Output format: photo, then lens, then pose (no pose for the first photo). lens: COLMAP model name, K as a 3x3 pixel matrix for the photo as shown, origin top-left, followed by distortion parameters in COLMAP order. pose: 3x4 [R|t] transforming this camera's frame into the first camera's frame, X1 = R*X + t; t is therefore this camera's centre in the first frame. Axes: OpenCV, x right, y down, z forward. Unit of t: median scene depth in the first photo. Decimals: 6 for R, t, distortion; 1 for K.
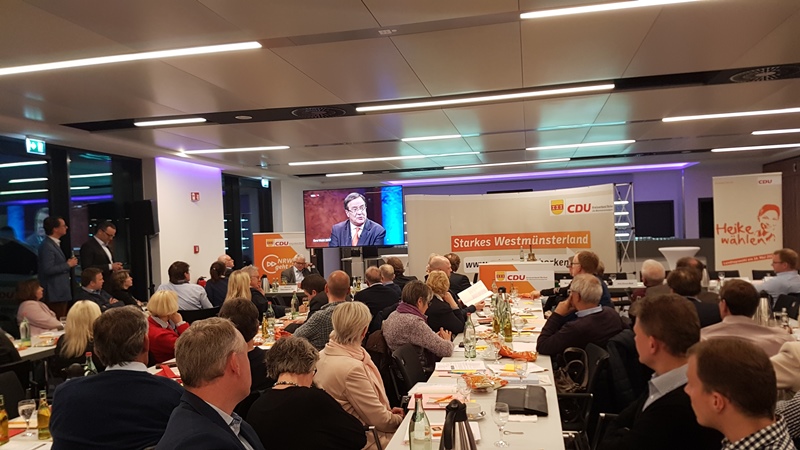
lens RADIAL K [[594.5, 0, 398.4], [0, 594.5, 242.6], [0, 0, 1]] dist [0.053817, -0.001766]
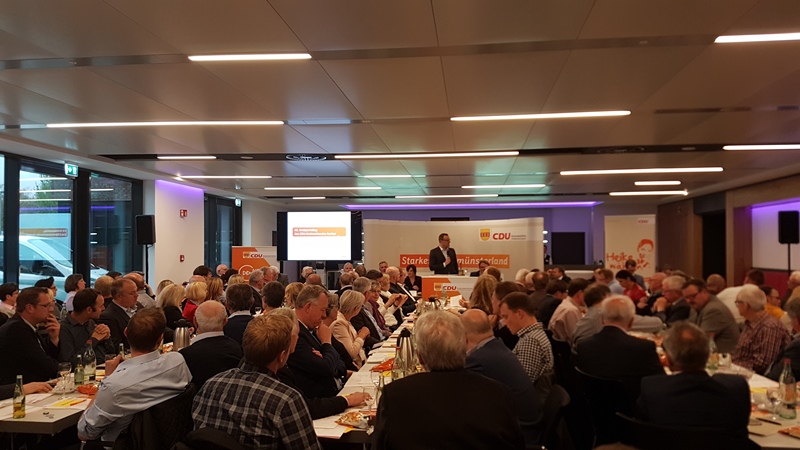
lens RADIAL K [[594.5, 0, 398.4], [0, 594.5, 242.6], [0, 0, 1]] dist [0.053817, -0.001766]
pose [[0.995216, 0.038847, 0.089638, -0.025745], [-0.035820, 0.998740, -0.035133, 0.007609], [-0.090890, 0.031754, 0.995355, -0.220845]]
